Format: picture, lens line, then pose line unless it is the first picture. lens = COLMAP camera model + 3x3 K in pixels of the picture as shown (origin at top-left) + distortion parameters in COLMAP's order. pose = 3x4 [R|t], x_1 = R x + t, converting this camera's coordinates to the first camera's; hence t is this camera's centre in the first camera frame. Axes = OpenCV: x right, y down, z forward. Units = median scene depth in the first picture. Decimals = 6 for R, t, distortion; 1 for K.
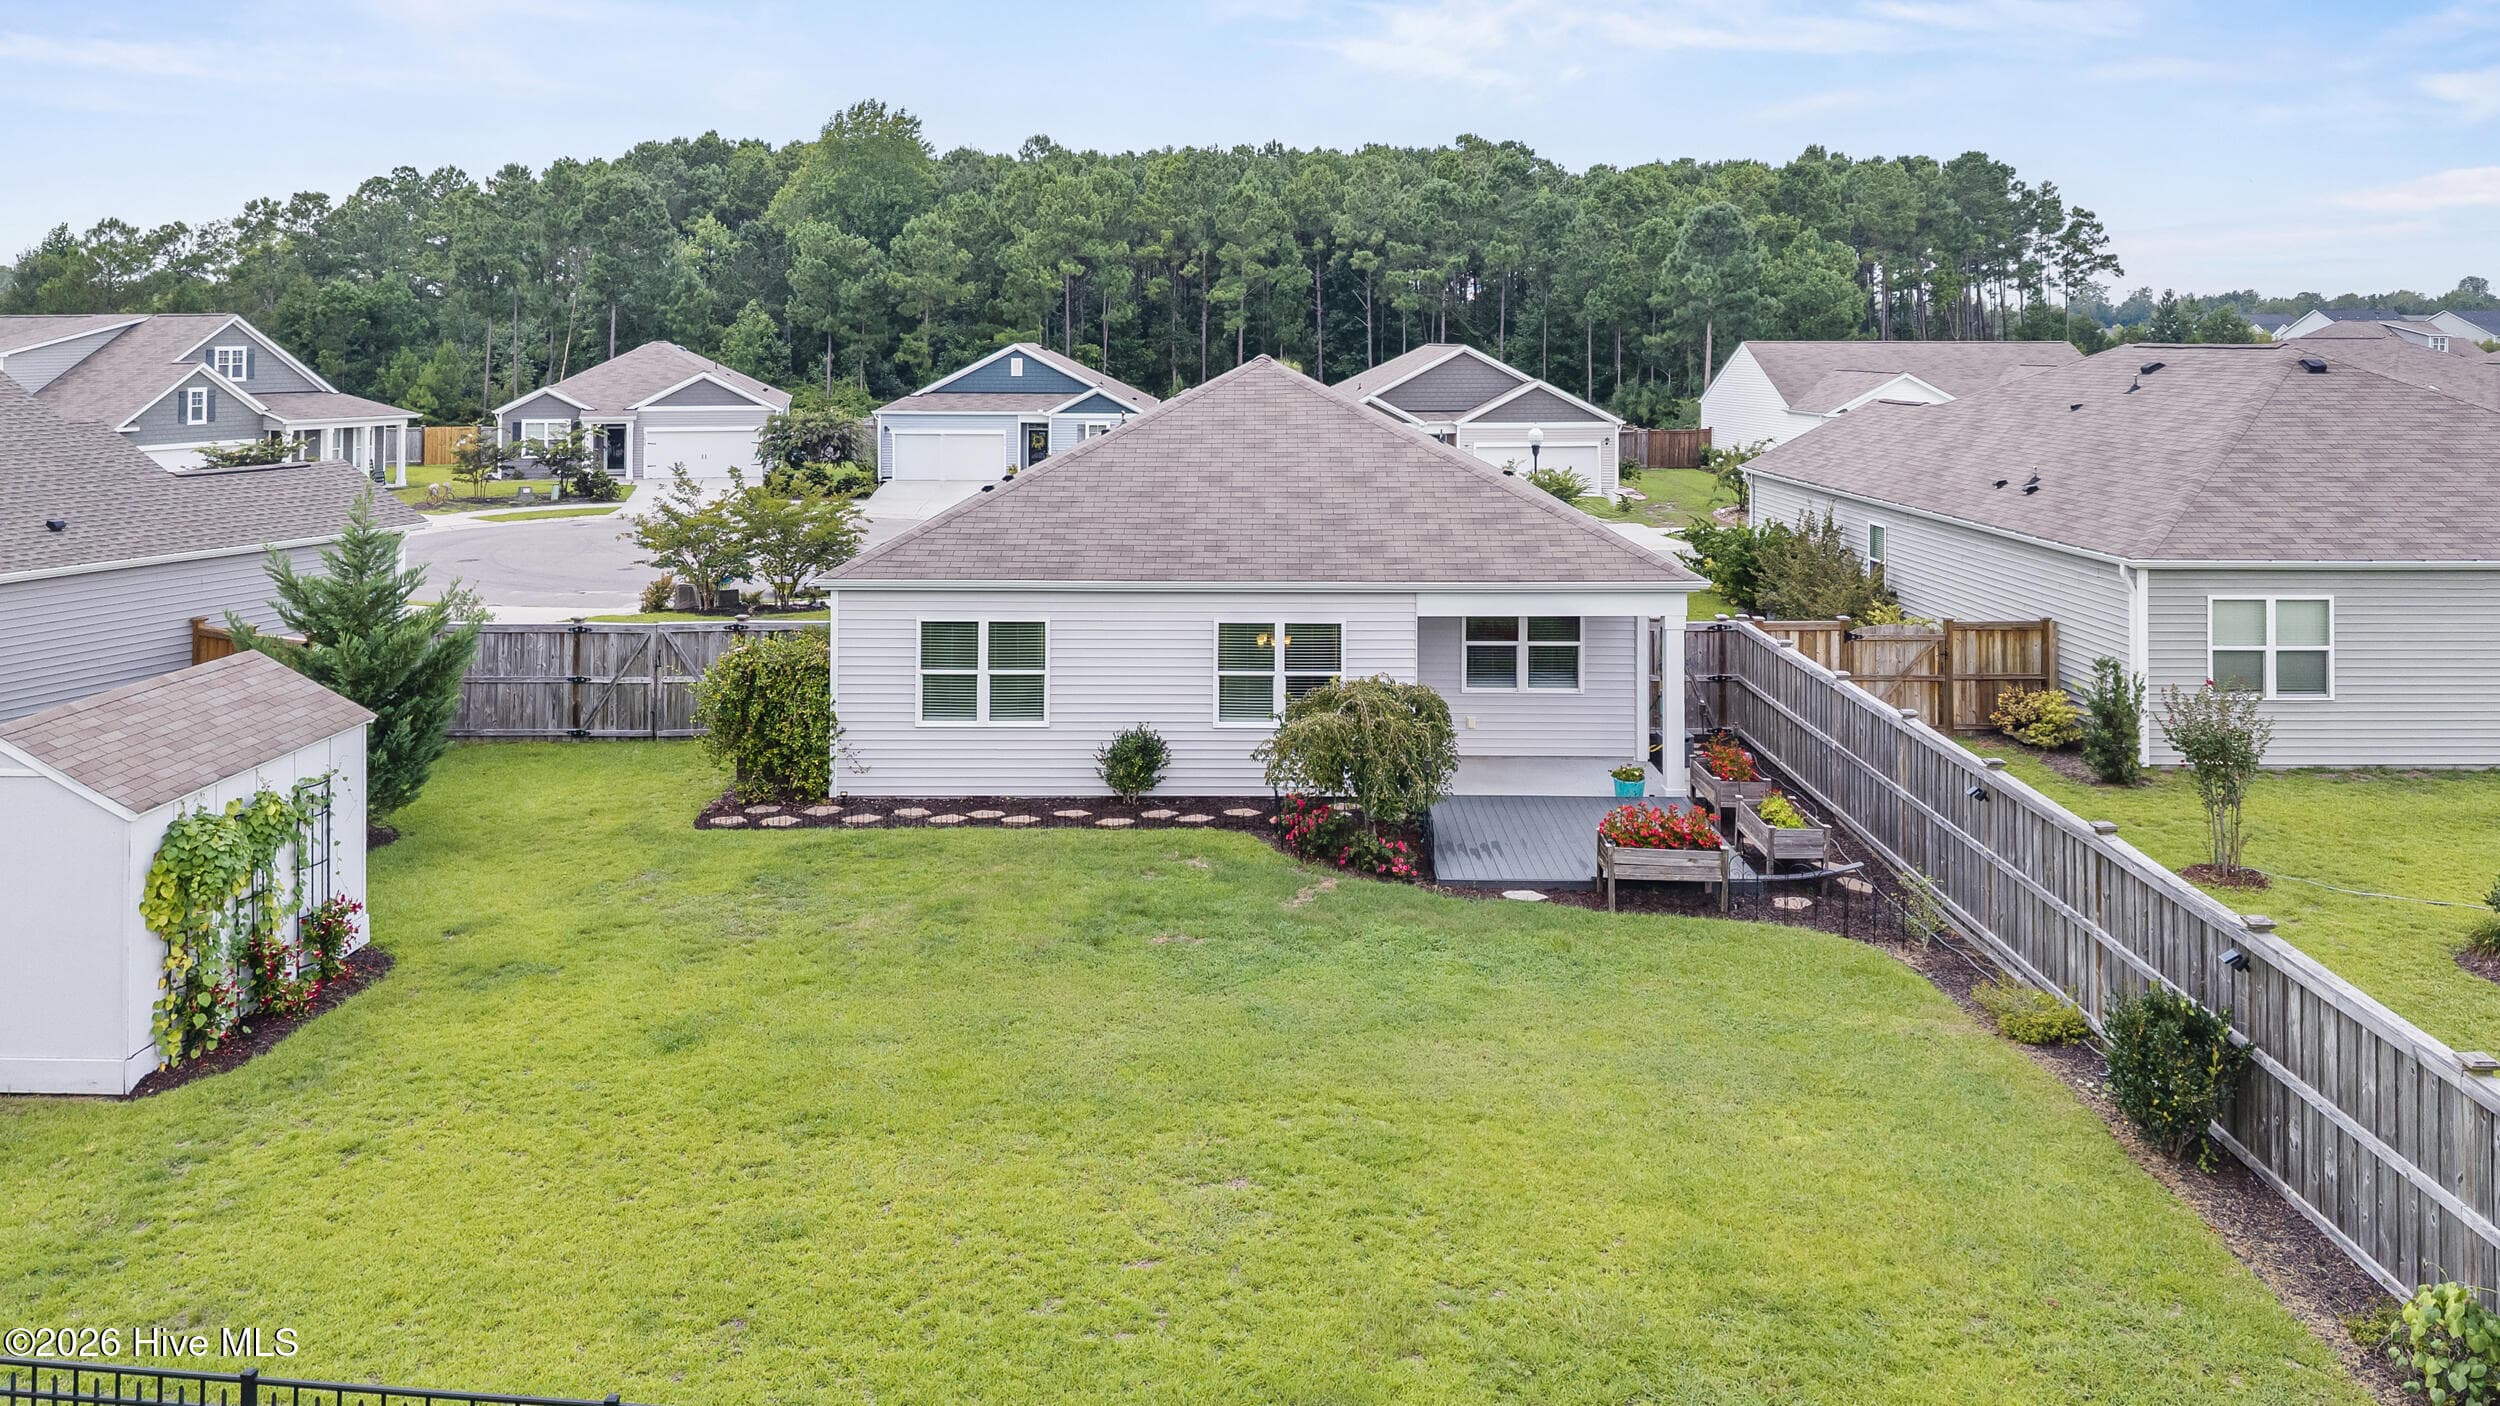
lens RADIAL K [[1672.8, 0, 1253.4], [0, 1672.8, 683.5], [0, 0, 1]] dist [0.073222, -0.089610]
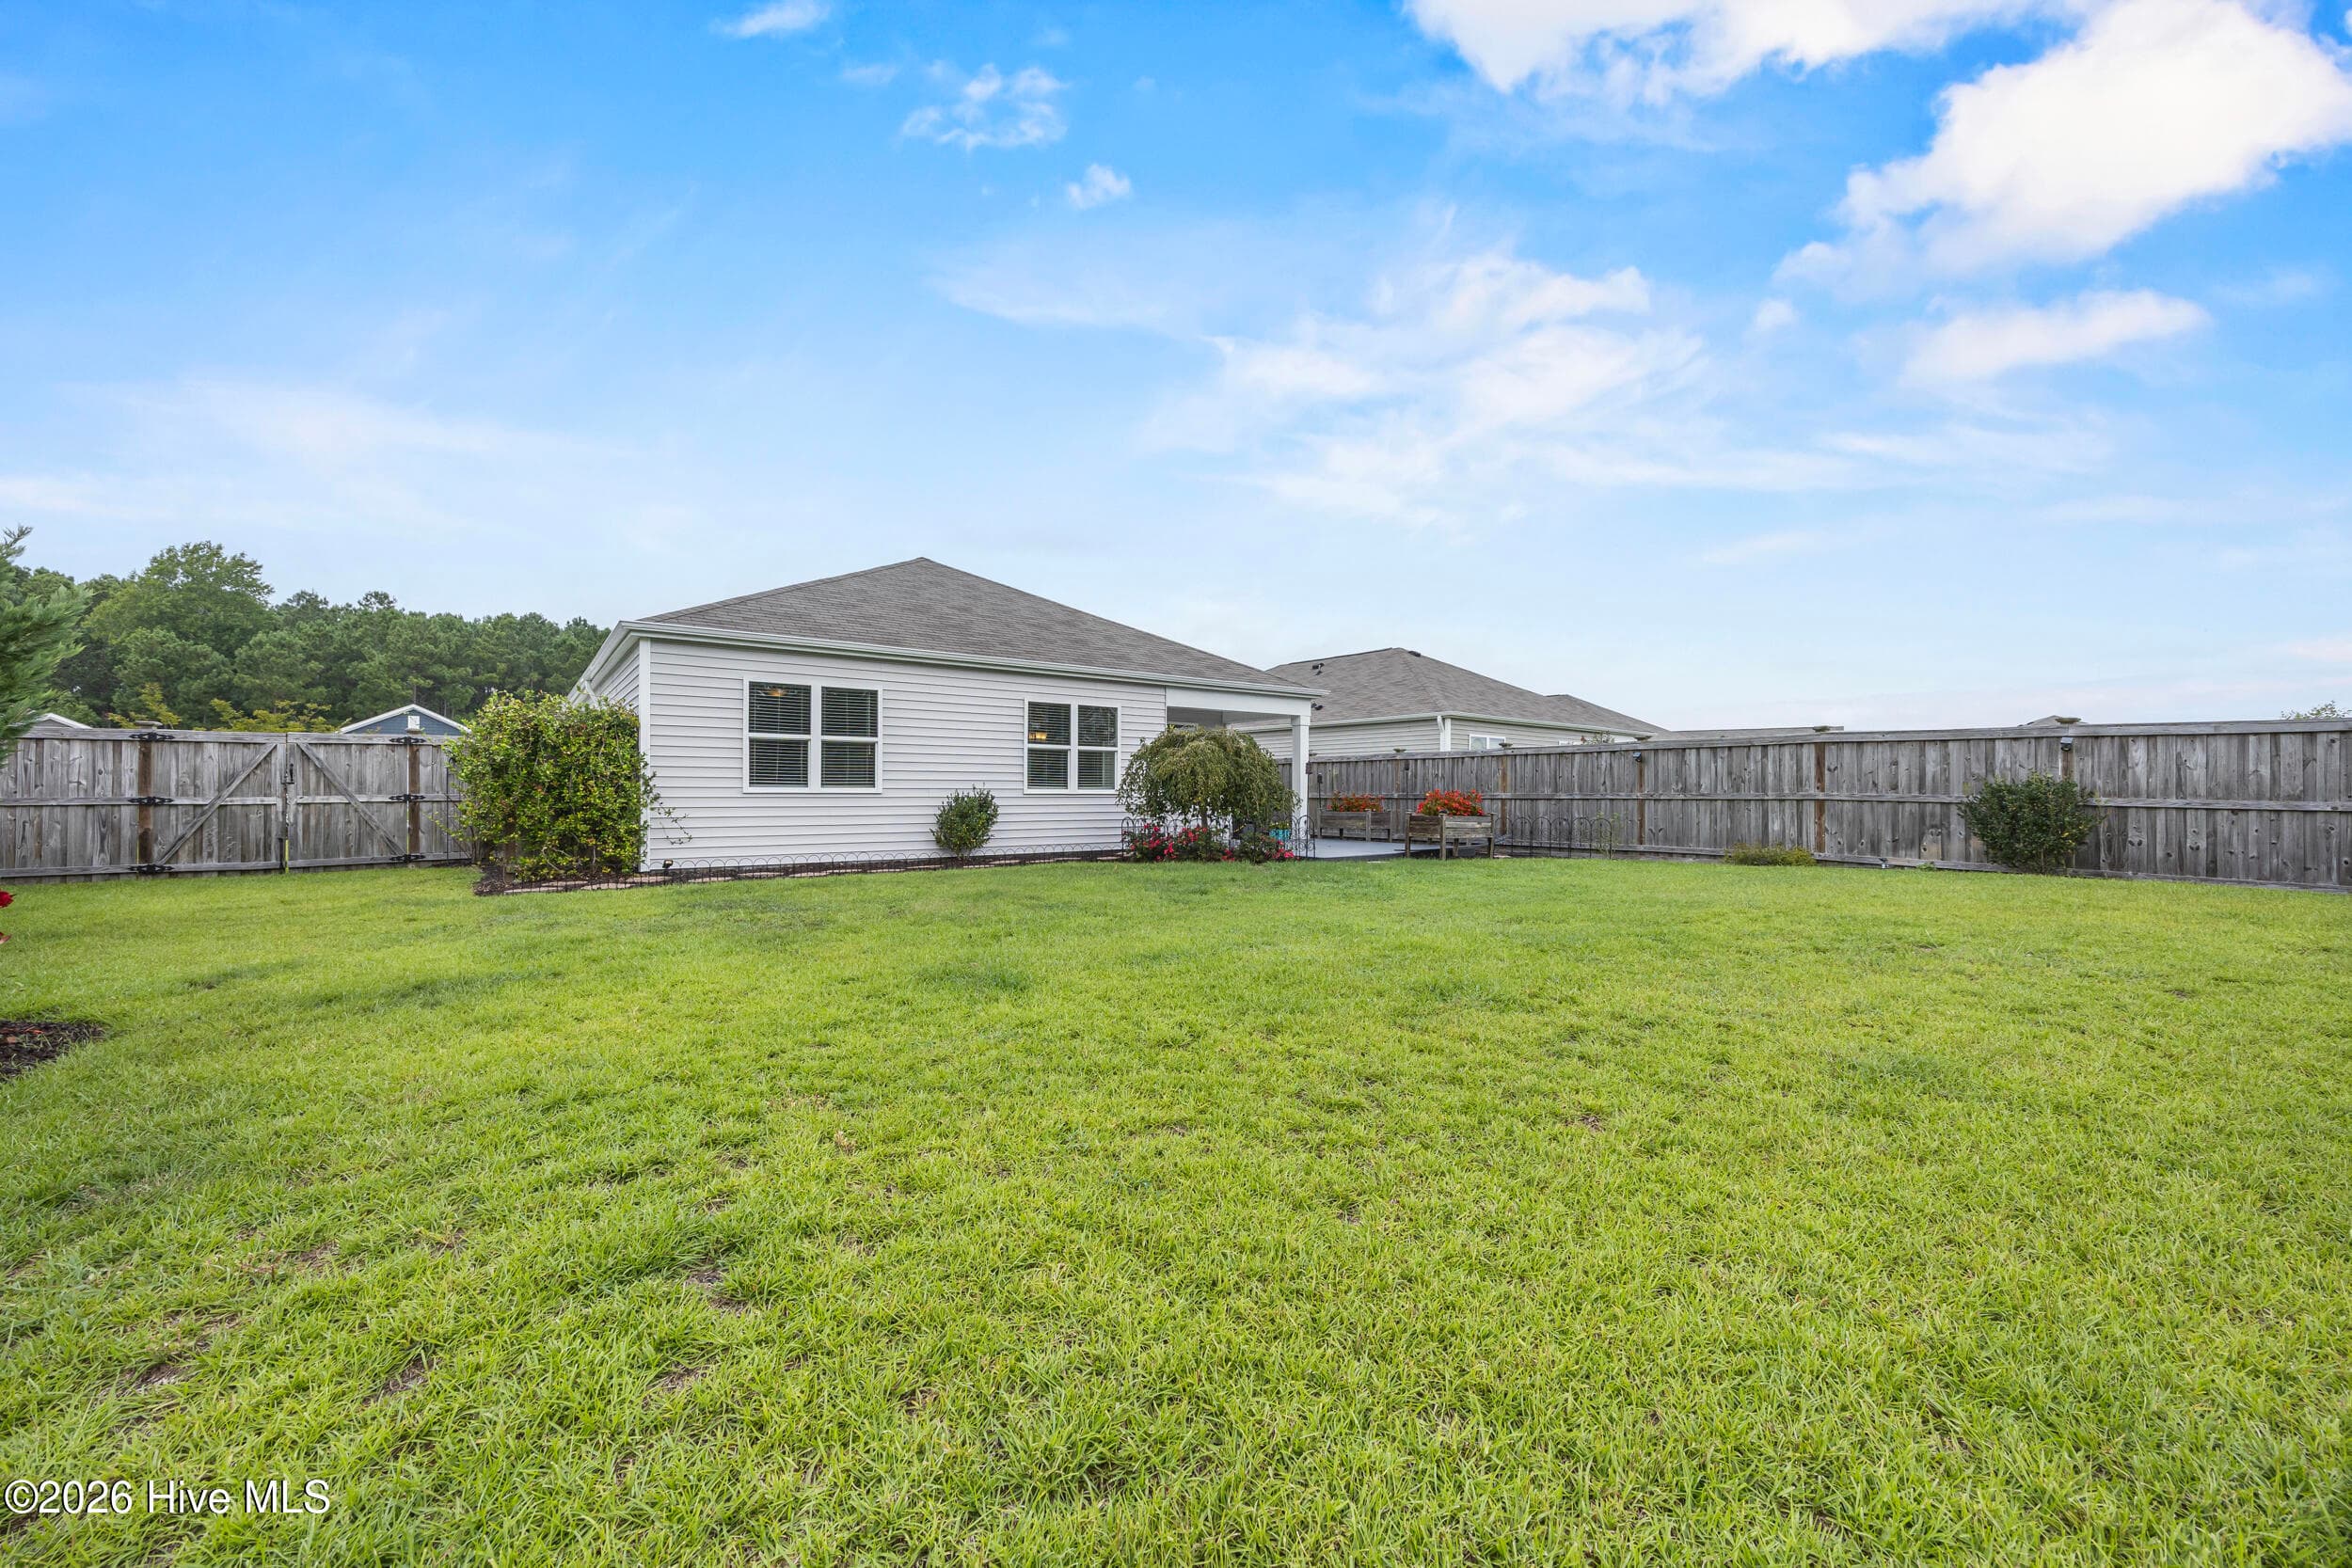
lens RADIAL K [[878.4, 0, 1174.5], [0, 878.4, 872.9], [0, 0, 1]] dist [-0.002717, -0.000213]
pose [[0.801482, -0.053551, 0.595616, -0.055796], [0.110468, 0.992100, -0.059452, 0.023364], [-0.587727, 0.113446, 0.801066, 0.083908]]
